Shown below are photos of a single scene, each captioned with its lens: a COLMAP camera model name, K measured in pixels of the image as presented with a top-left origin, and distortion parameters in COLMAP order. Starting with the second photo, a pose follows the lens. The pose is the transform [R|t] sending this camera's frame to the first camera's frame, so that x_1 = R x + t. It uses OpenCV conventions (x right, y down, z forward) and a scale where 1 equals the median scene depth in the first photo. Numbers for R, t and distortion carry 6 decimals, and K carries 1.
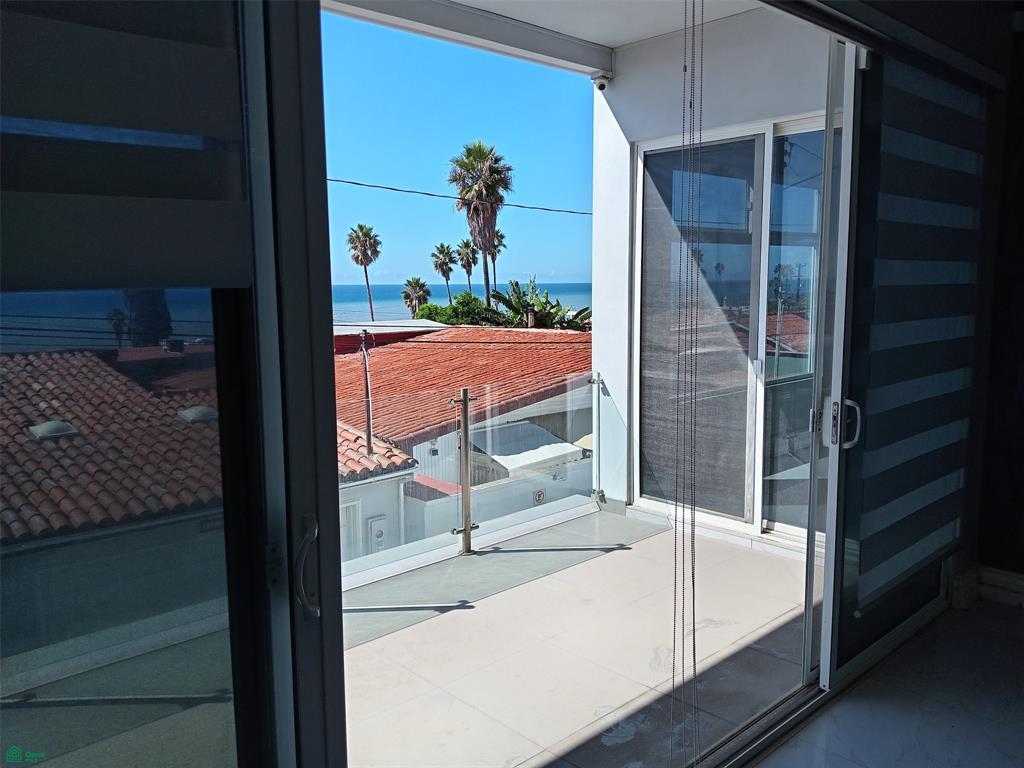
lens RADIAL K [[810.9, 0, 512.0], [0, 810.9, 384.0], [0, 0, 1]] dist [0.056577, -0.114302]
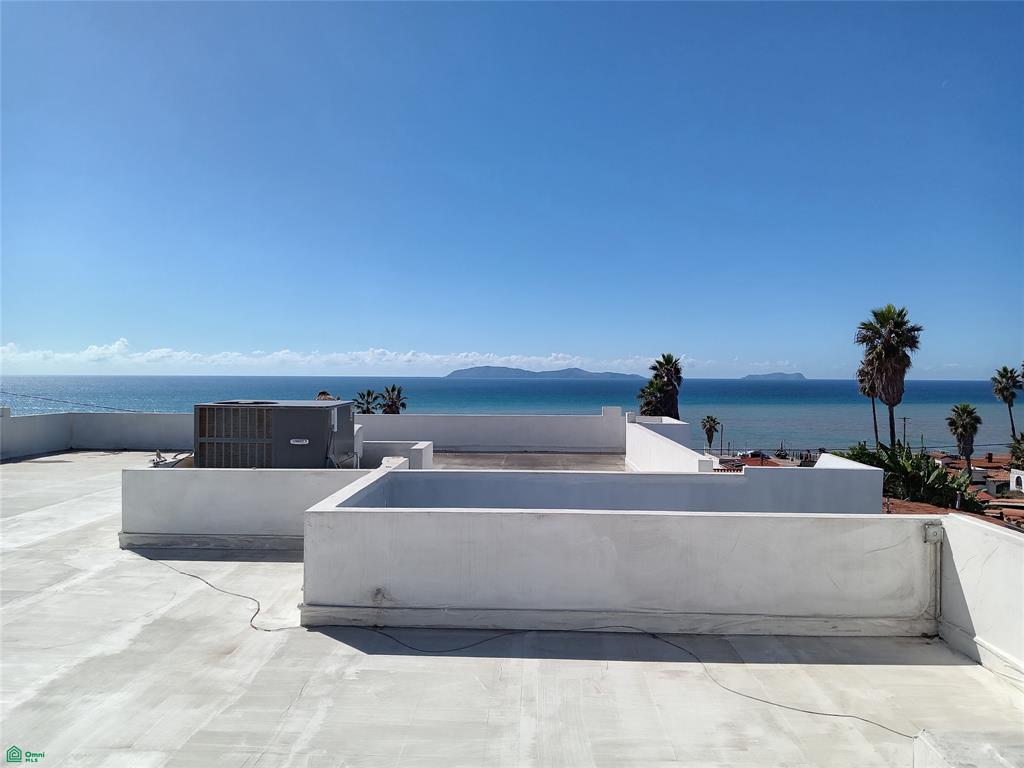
lens RADIAL K [[810.3, 0, 487.8], [0, 810.3, 379.1], [0, 0, 1]] dist [0.054870, -0.118549]
pose [[0.682586, 0.015517, -0.730640, 0.195225], [-0.098932, 0.992533, -0.071346, -0.037675], [0.724078, 0.120984, 0.679025, -0.046606]]
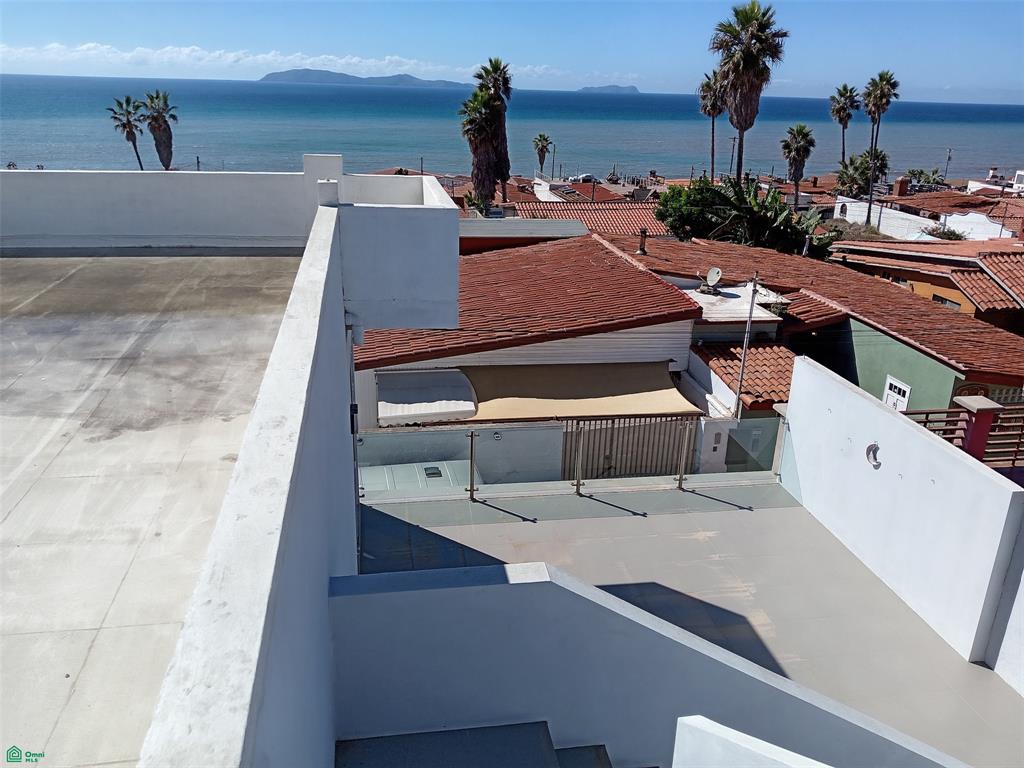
lens RADIAL K [[811.0, 0, 508.1], [0, 811.0, 382.0], [0, 0, 1]] dist [0.113194, -0.246333]
pose [[0.826401, 0.220987, -0.517906, 0.146754], [-0.103100, 0.963605, 0.246651, -0.048439], [0.553563, -0.150437, 0.819107, 0.038702]]
